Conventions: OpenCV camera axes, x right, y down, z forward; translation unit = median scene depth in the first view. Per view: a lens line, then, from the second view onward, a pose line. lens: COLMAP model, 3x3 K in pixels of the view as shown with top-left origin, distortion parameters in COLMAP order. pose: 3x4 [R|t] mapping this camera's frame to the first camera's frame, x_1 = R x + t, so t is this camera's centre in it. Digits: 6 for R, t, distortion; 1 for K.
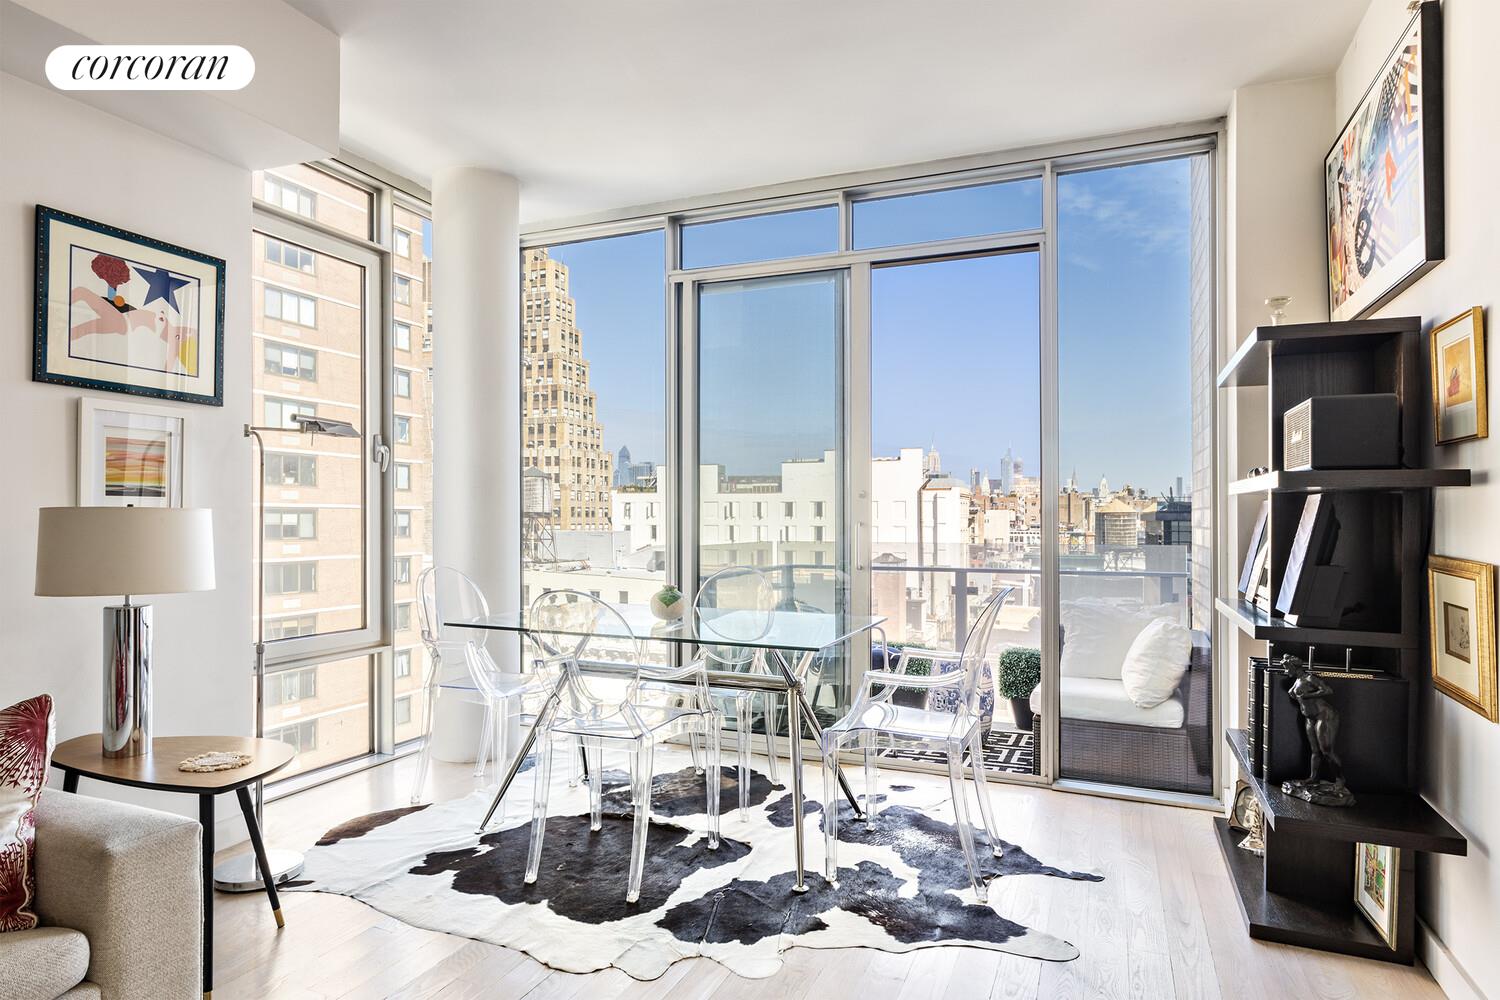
lens RADIAL K [[882.2, 0, 743.3], [0, 882.2, 492.2], [0, 0, 1]] dist [0.002164, -0.000228]
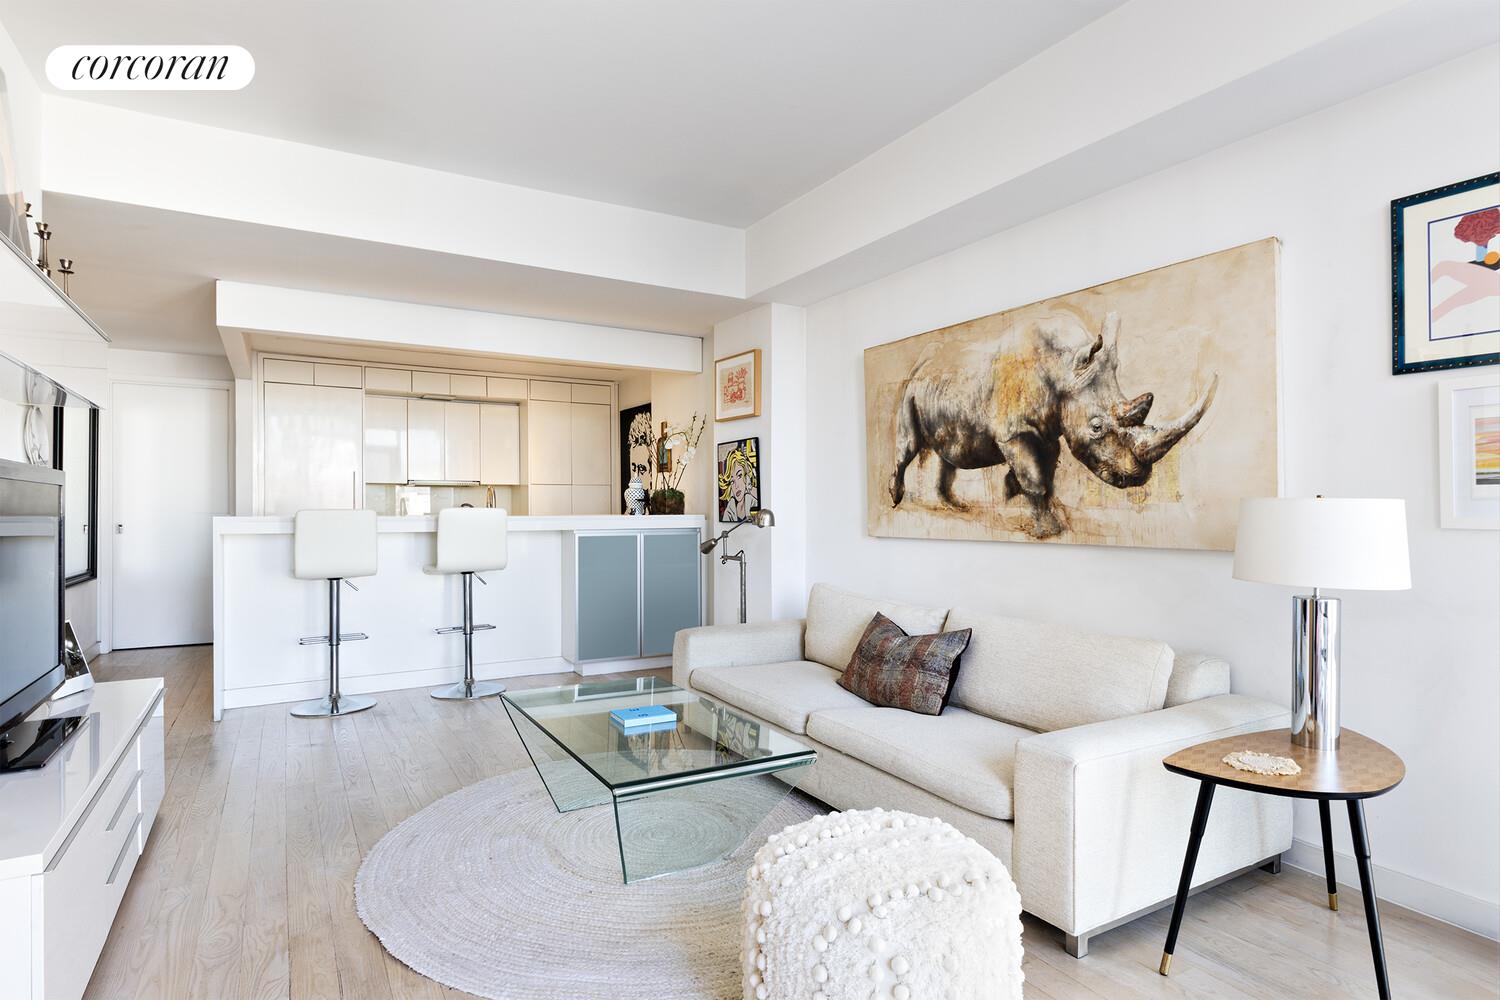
lens RADIAL K [[802.0, 0, 744.6], [0, 802.0, 507.6], [0, 0, 1]] dist [-0.000321, -0.000074]
pose [[-0.617497, 0.001374, -0.786572, 0.134227], [0.014812, 0.999841, -0.009882, 0.008885], [0.786434, -0.017753, -0.617419, 0.338544]]
